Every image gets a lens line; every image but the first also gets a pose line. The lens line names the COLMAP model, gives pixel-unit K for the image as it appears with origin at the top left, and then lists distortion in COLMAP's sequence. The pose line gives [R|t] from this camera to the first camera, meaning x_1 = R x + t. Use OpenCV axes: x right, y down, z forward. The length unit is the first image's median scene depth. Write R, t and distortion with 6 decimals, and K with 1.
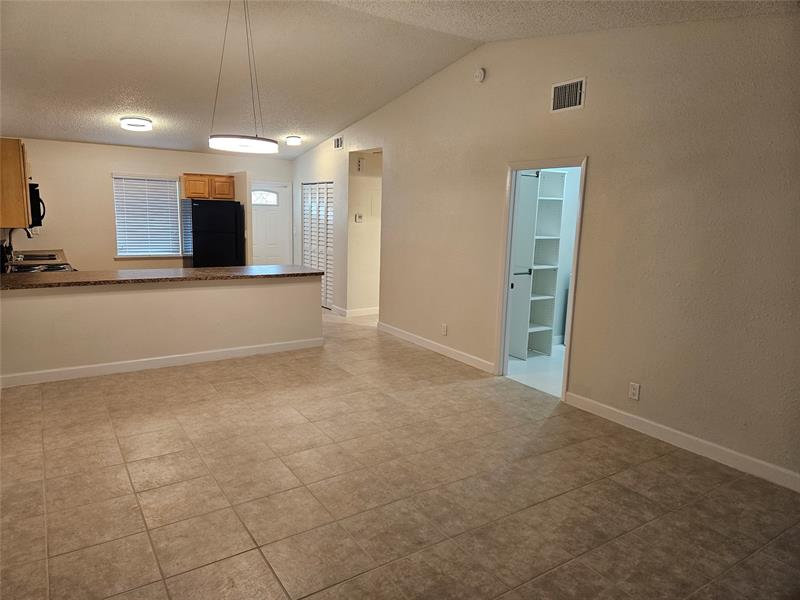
lens RADIAL K [[531.4, 0, 396.0], [0, 531.4, 290.4], [0, 0, 1]] dist [0.080906, -0.080078]
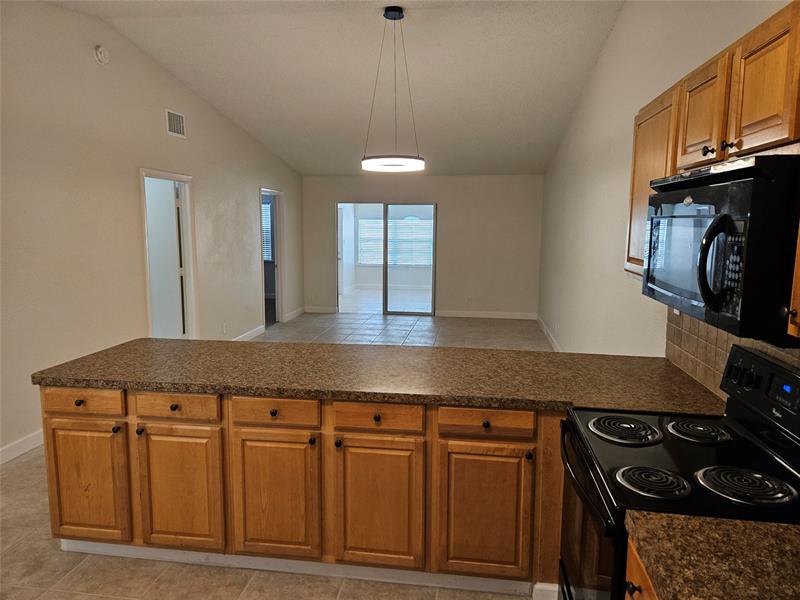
lens RADIAL K [[534.2, 0, 400.0], [0, 534.2, 296.1], [0, 0, 1]] dist [0.086058, -0.084104]
pose [[-0.742863, -0.122009, 0.658231, -0.794343], [0.073155, 0.962568, 0.260982, -0.229794], [-0.665434, 0.242027, -0.706130, 1.400057]]
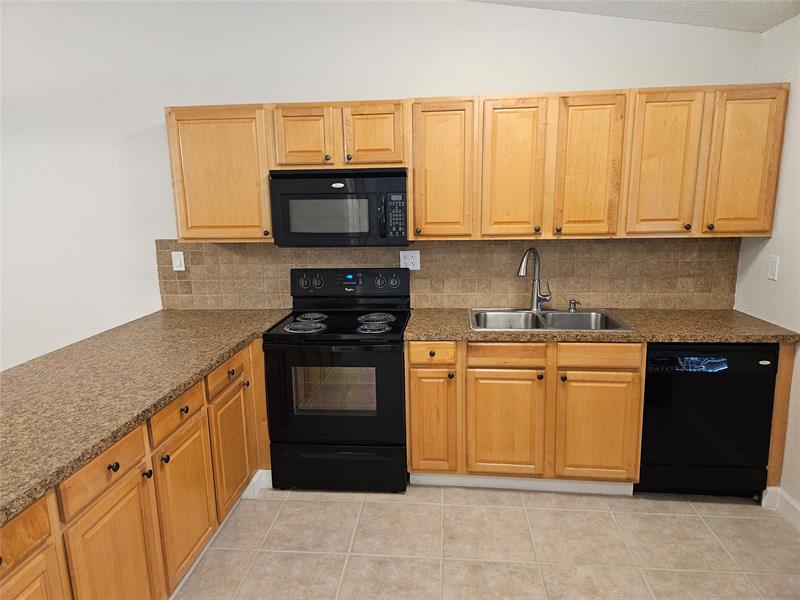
lens RADIAL K [[534.2, 0, 400.0], [0, 534.2, 296.1], [0, 0, 1]] dist [0.086058, -0.084104]
pose [[-0.635391, 0.129945, -0.761179, -0.310164], [-0.110717, 0.960223, 0.256346, -0.231079], [0.764212, 0.247156, -0.595730, 1.480815]]
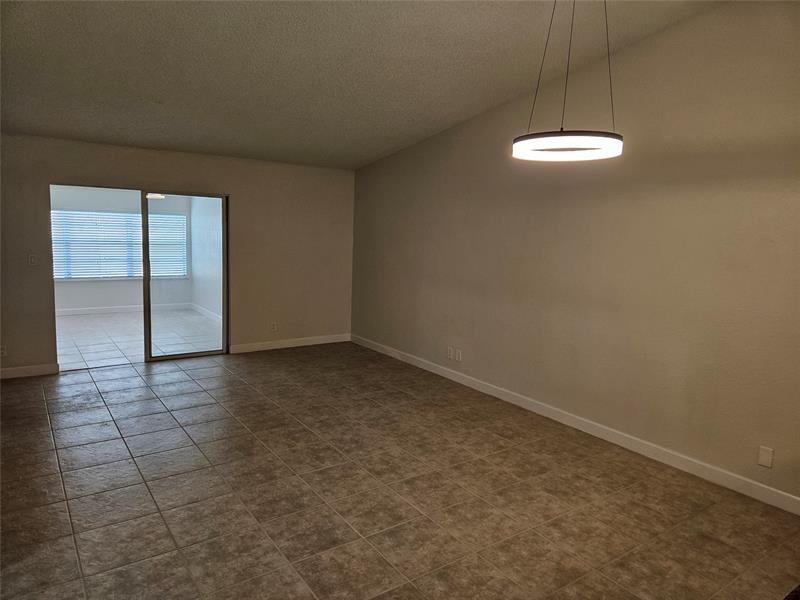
lens RADIAL K [[534.2, 0, 400.0], [0, 534.2, 296.1], [0, 0, 1]] dist [0.086058, -0.084104]
pose [[-0.997307, -0.058492, -0.044234, -0.054871], [-0.068465, 0.958761, 0.275843, -0.205235], [0.026275, 0.278128, -0.960184, 1.284305]]
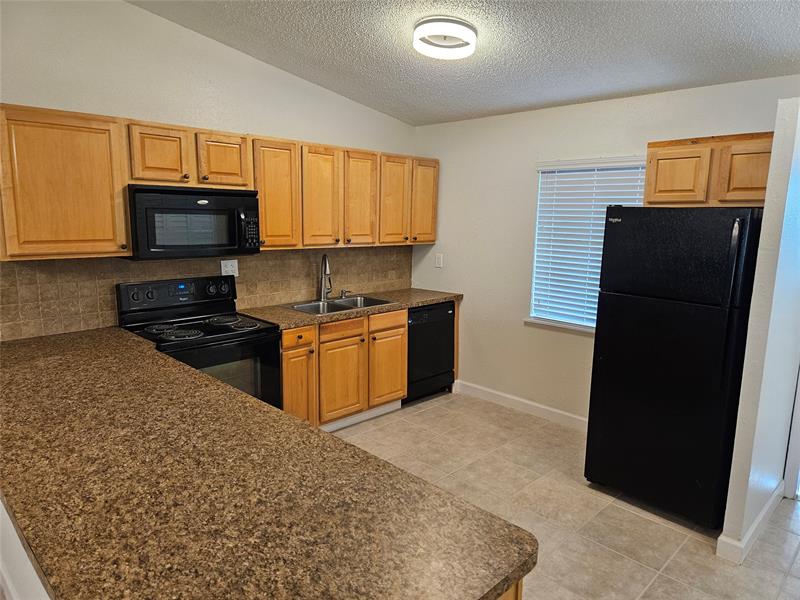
lens RADIAL K [[534.2, 0, 400.0], [0, 534.2, 296.1], [0, 0, 1]] dist [0.086058, -0.084104]
pose [[0.200578, 0.131883, -0.970760, -0.042330], [-0.157064, 0.982409, 0.101013, -0.183828], [0.967005, 0.132210, 0.217763, 1.169064]]
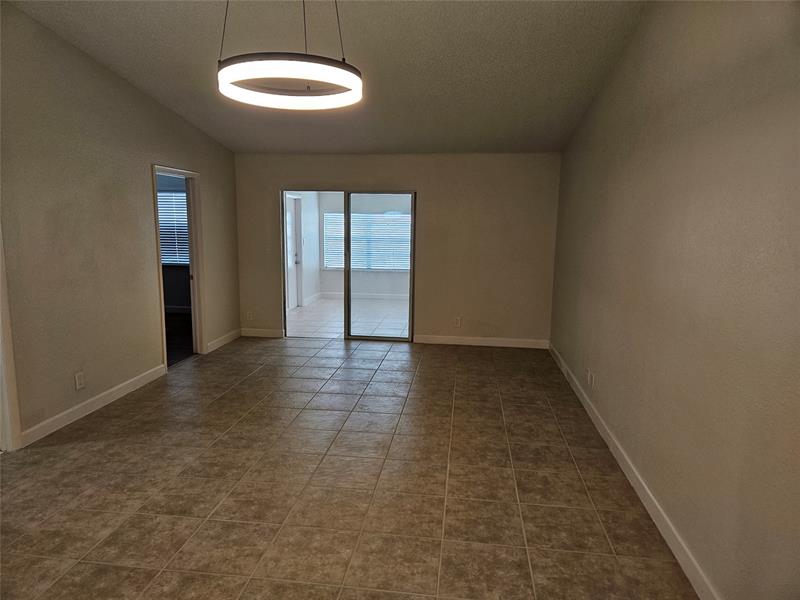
lens RADIAL K [[534.2, 0, 400.0], [0, 534.2, 296.1], [0, 0, 1]] dist [0.086058, -0.084104]
pose [[-0.758215, -0.130577, 0.638795, -0.531200], [0.064267, 0.960002, 0.272517, -0.170357], [-0.648829, 0.247680, -0.719496, 1.035238]]
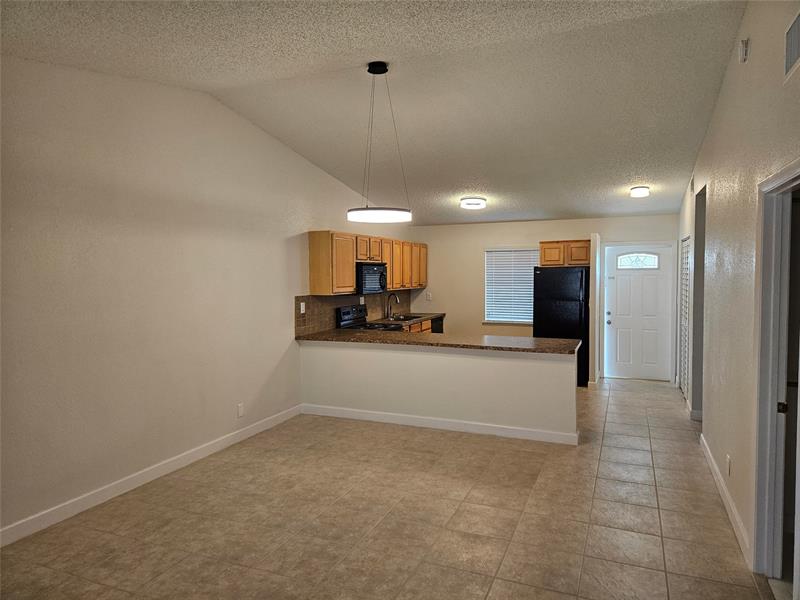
lens RADIAL K [[534.2, 0, 400.0], [0, 534.2, 296.1], [0, 0, 1]] dist [0.086058, -0.084104]
pose [[0.555570, 0.007778, -0.831433, 0.457844], [-0.102471, 0.992974, -0.059183, -0.048296], [0.825131, 0.118078, 0.552464, 0.379805]]
